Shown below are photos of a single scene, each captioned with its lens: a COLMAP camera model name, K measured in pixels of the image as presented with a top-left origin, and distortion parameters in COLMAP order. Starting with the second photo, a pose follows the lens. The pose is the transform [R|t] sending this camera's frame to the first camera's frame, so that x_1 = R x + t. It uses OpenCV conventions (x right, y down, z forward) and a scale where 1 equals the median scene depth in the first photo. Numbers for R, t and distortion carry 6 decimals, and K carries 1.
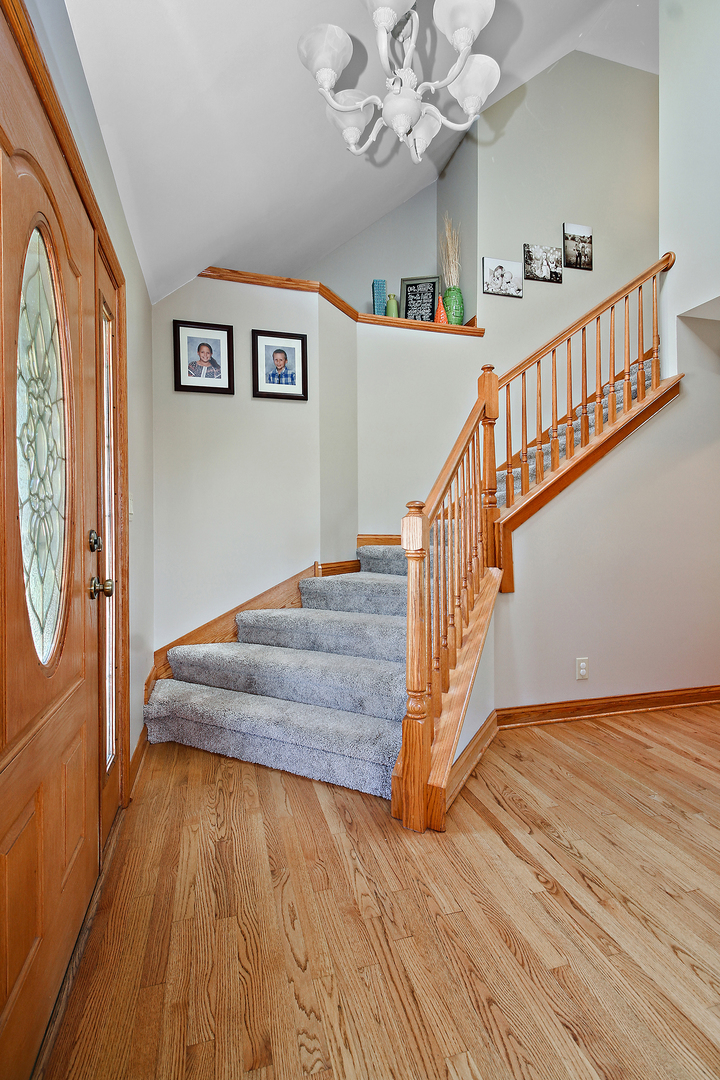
lens RADIAL K [[501.4, 0, 361.8], [0, 501.4, 531.0], [0, 0, 1]] dist [0.011853, -0.008078]
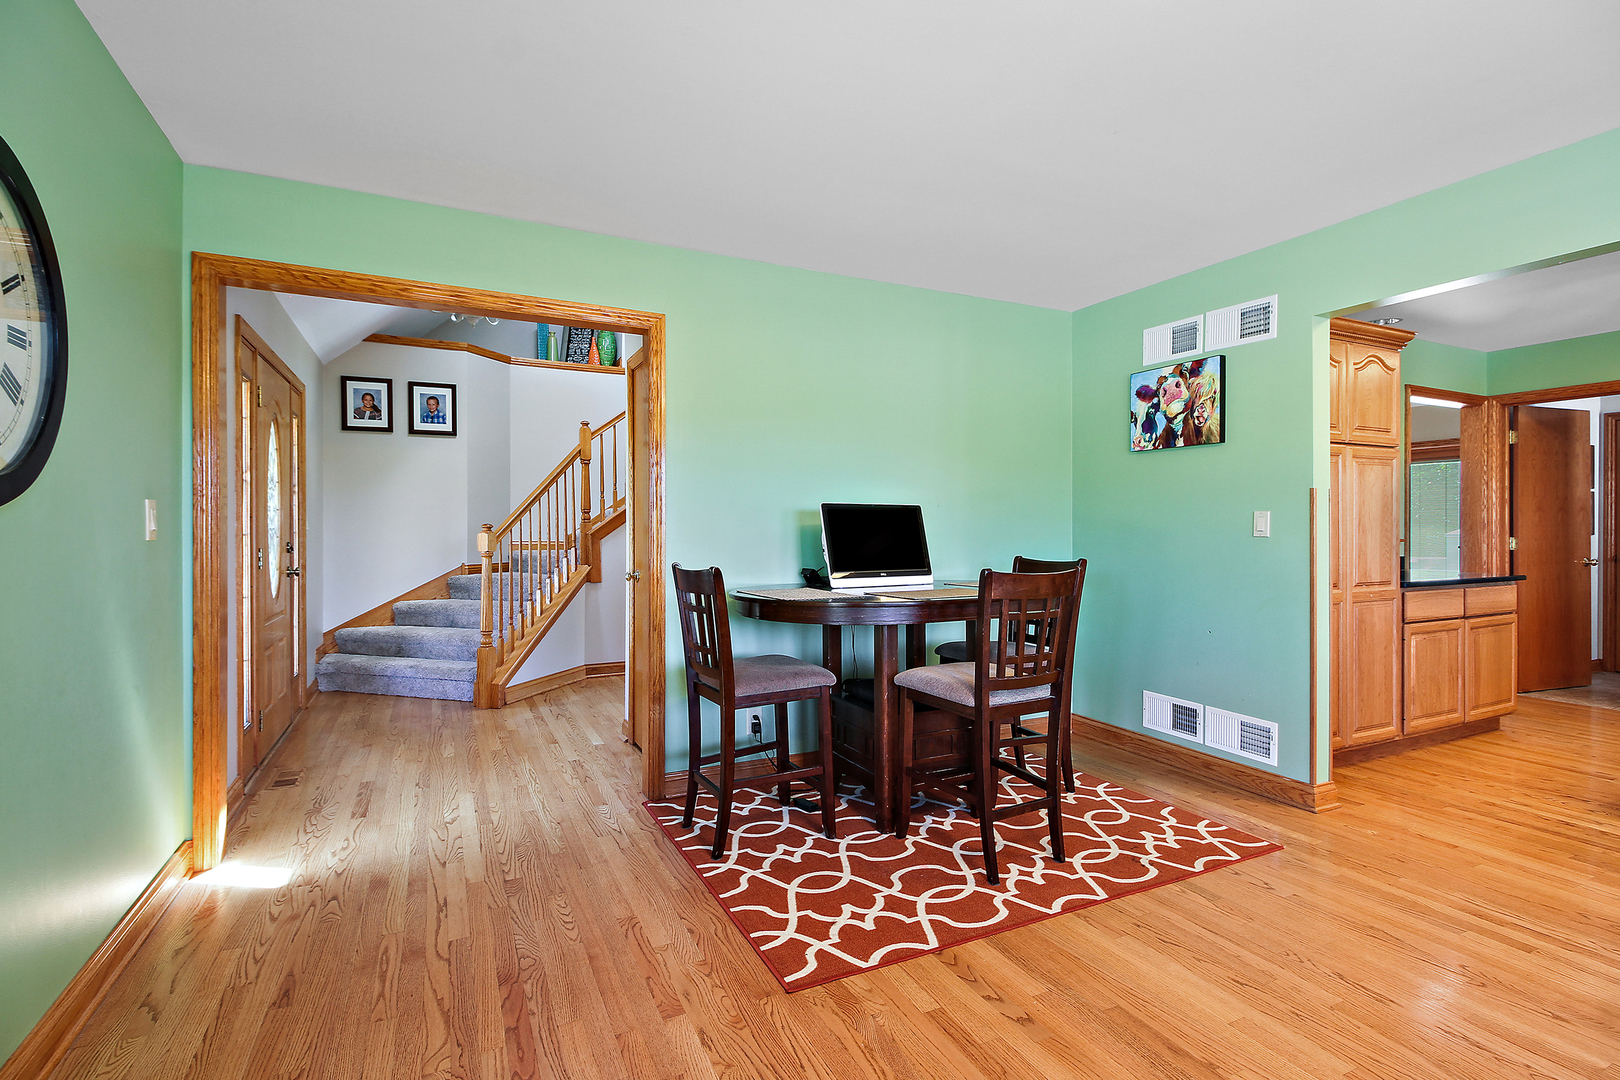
lens RADIAL K [[752.2, 0, 795.6], [0, 752.2, 525.1], [0, 0, 1]] dist [0.011853, -0.008078]
pose [[0.986305, 0.002144, 0.164916, 0.449303], [-0.001105, 0.999979, -0.006389, -0.024946], [-0.164926, 0.006120, 0.986287, -1.082637]]
